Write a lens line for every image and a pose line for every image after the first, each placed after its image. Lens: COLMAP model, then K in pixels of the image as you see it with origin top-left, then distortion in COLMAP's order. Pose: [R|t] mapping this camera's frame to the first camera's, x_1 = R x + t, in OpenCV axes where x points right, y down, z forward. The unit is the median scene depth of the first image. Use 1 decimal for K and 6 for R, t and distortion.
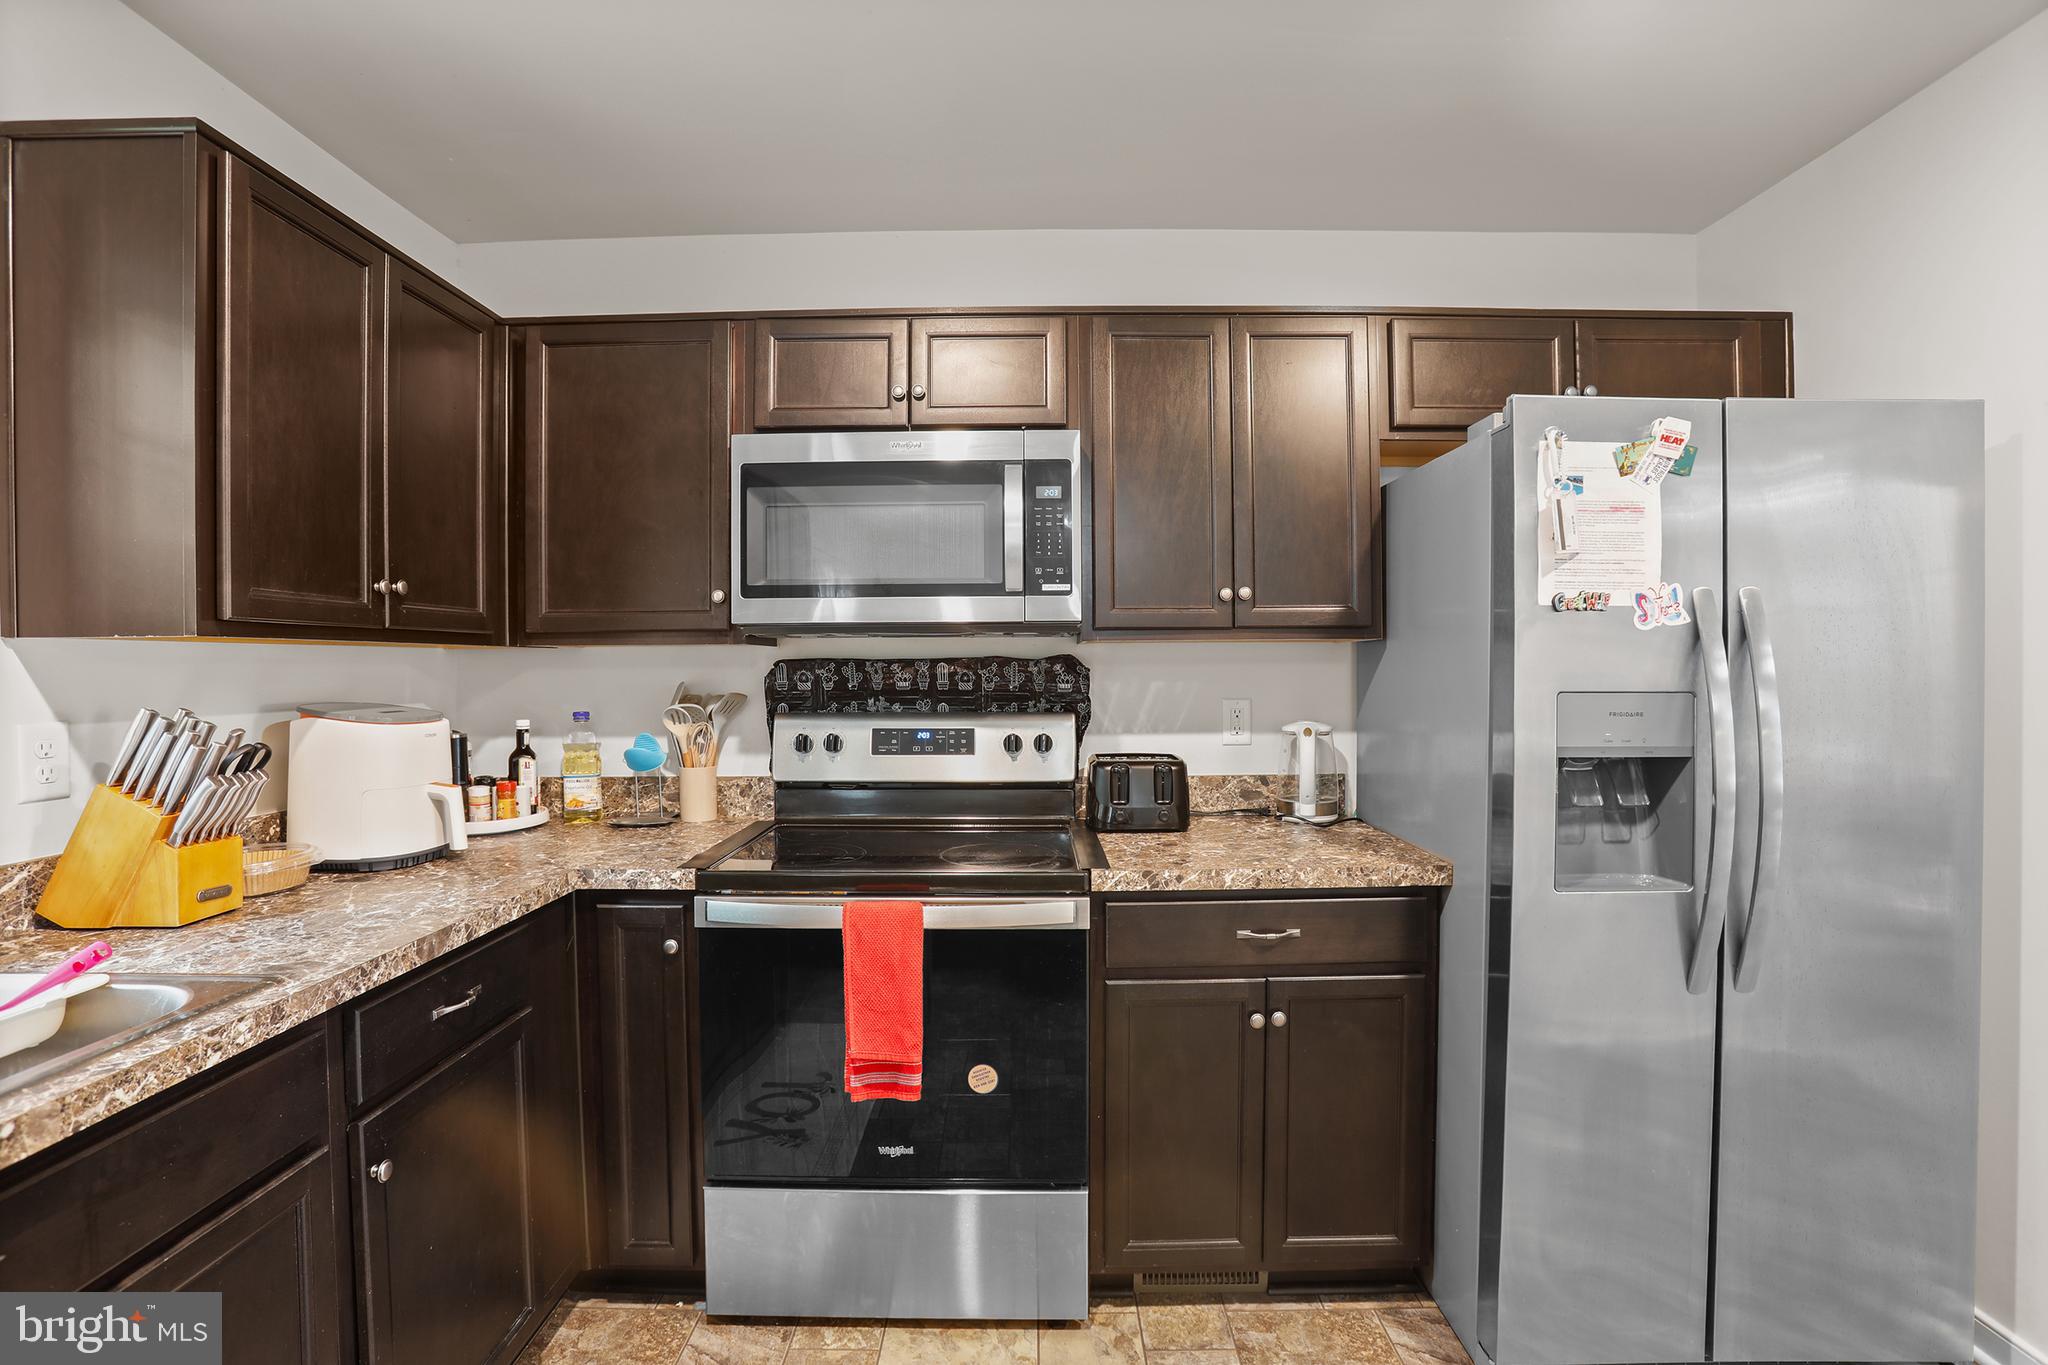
lens RADIAL K [[943.6, 0, 1031.2], [0, 943.6, 674.6], [0, 0, 1]] dist [-0.083342, 0.031741]
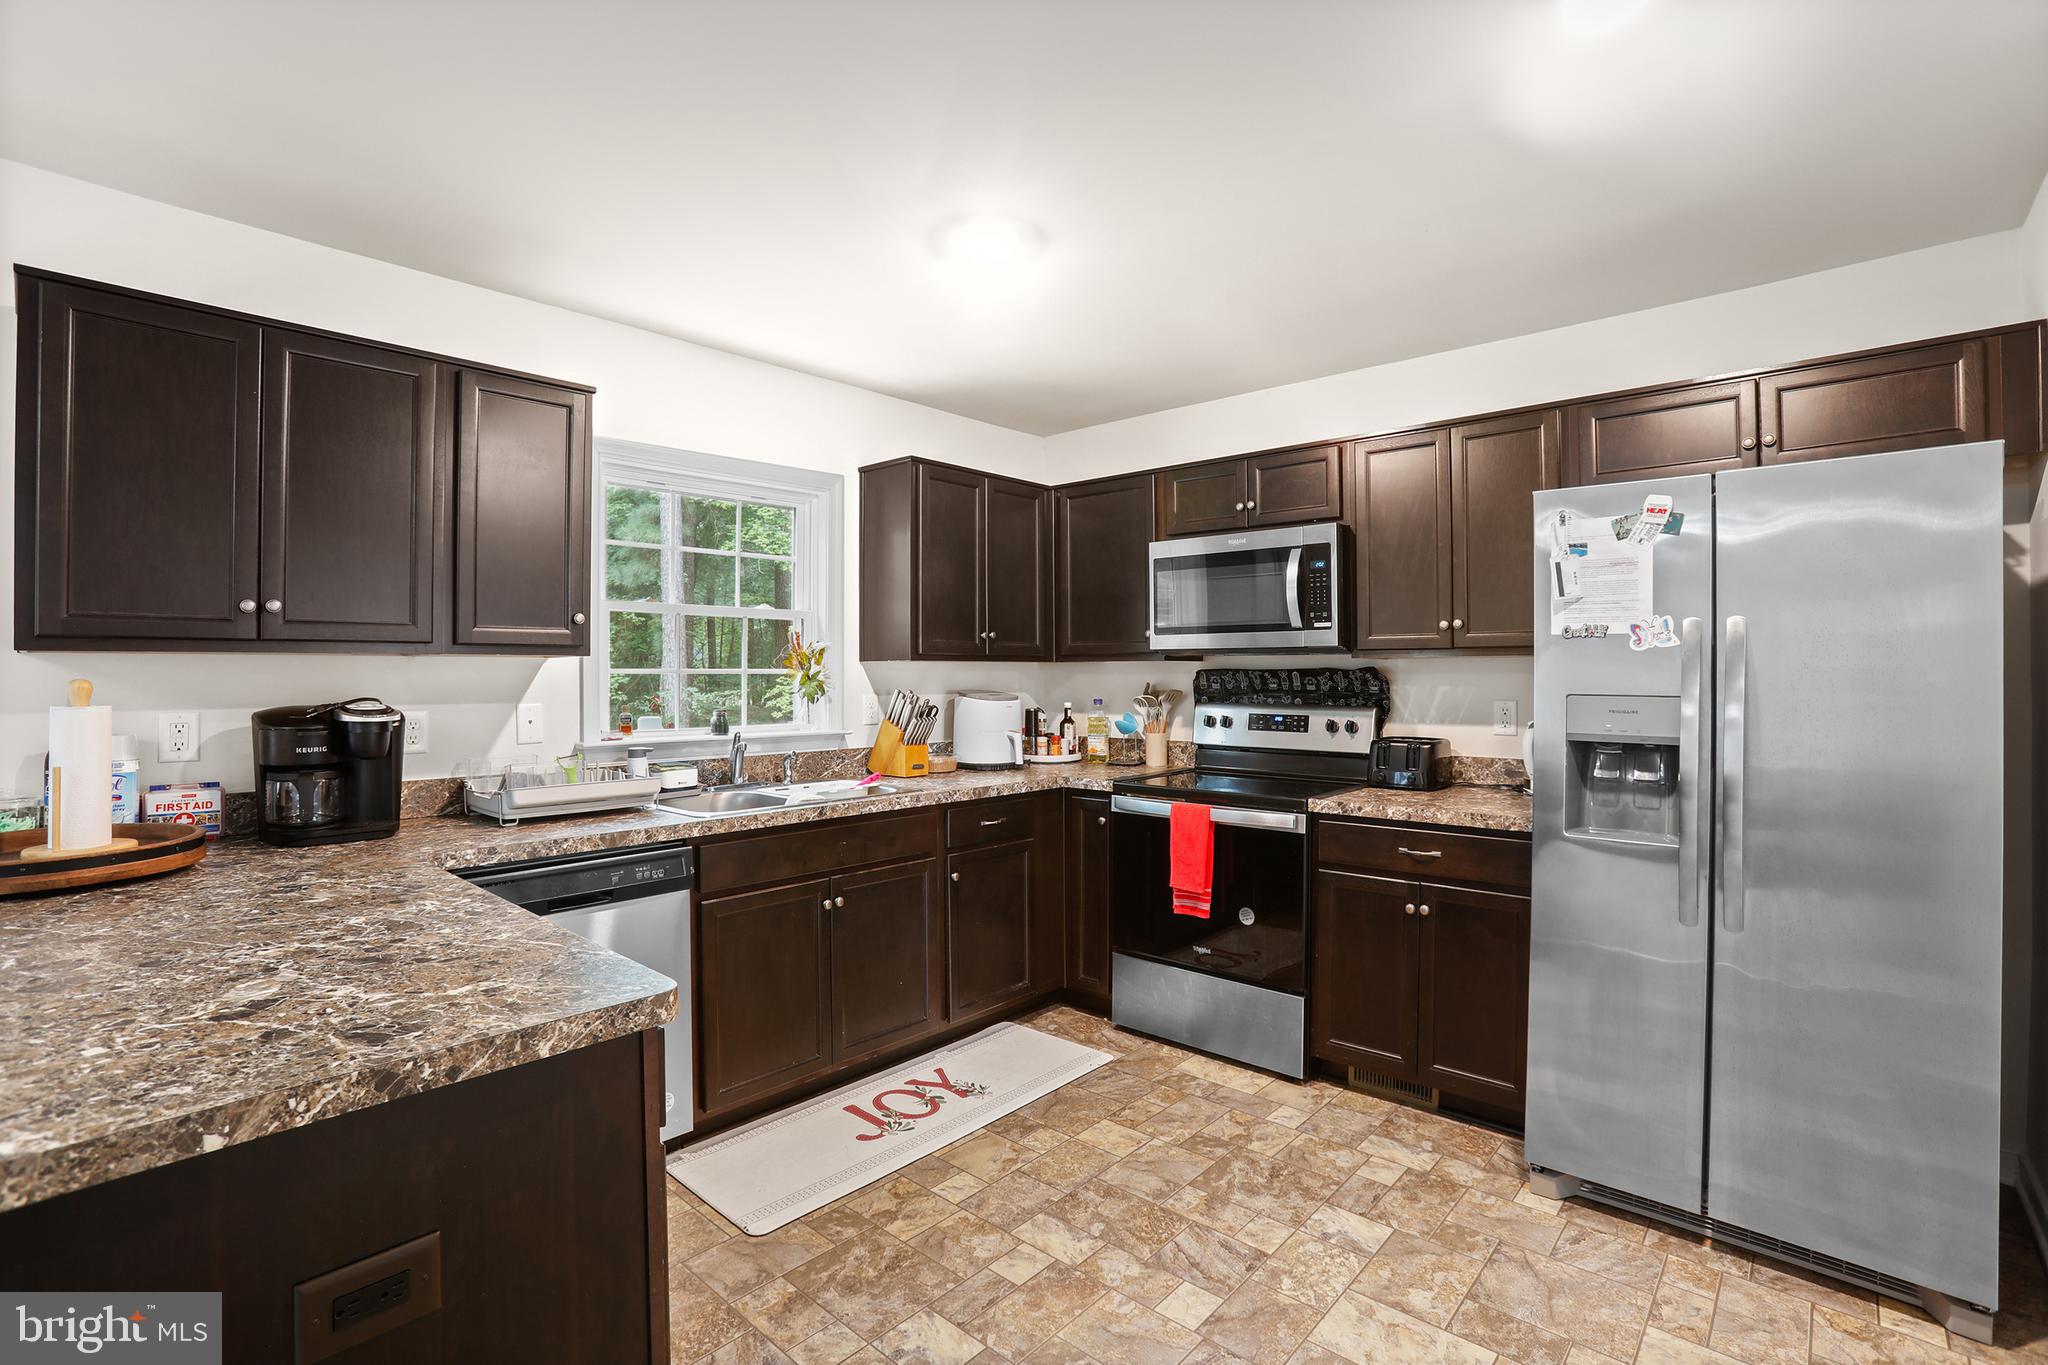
lens RADIAL K [[936.2, 0, 1030.3], [0, 936.2, 681.8], [0, 0, 1]] dist [-0.064987, 0.030641]
pose [[0.753752, 0.010799, -0.657070, 0.661568], [-0.010101, 0.999937, 0.004847, 0.000428], [0.657081, 0.002984, 0.753814, -0.475193]]
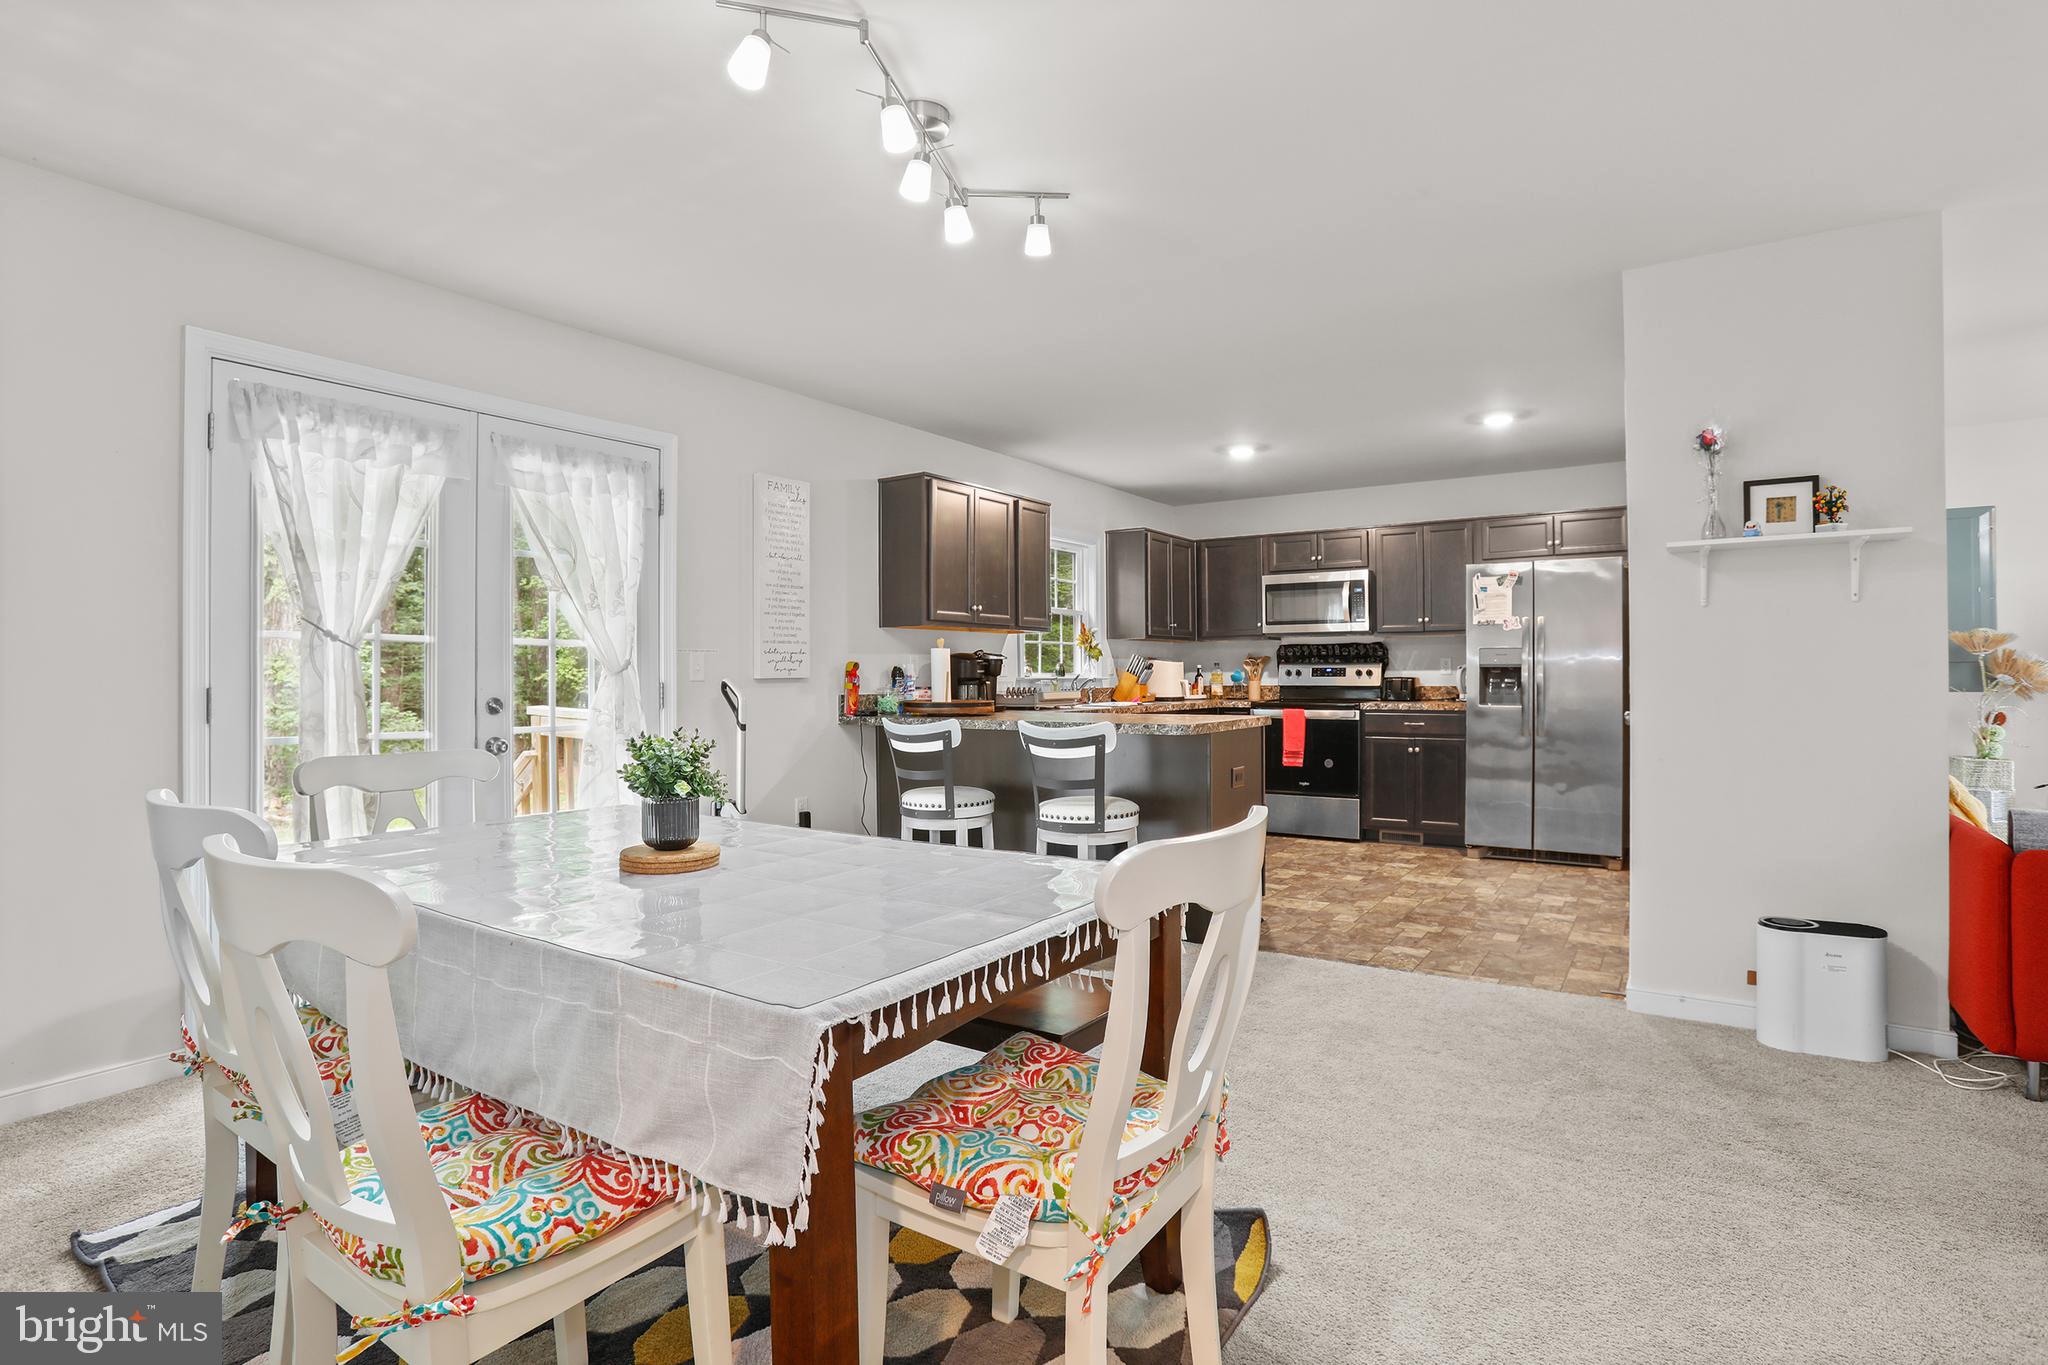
lens RADIAL K [[970.7, 0, 1076.9], [0, 970.7, 675.0], [0, 0, 1]] dist [-0.000272, -0.000024]
pose [[0.849157, 0.003688, -0.528128, 0.919006], [-0.006239, 0.999976, -0.003049, 0.105881], [0.528104, 0.005884, 0.849160, -2.222944]]
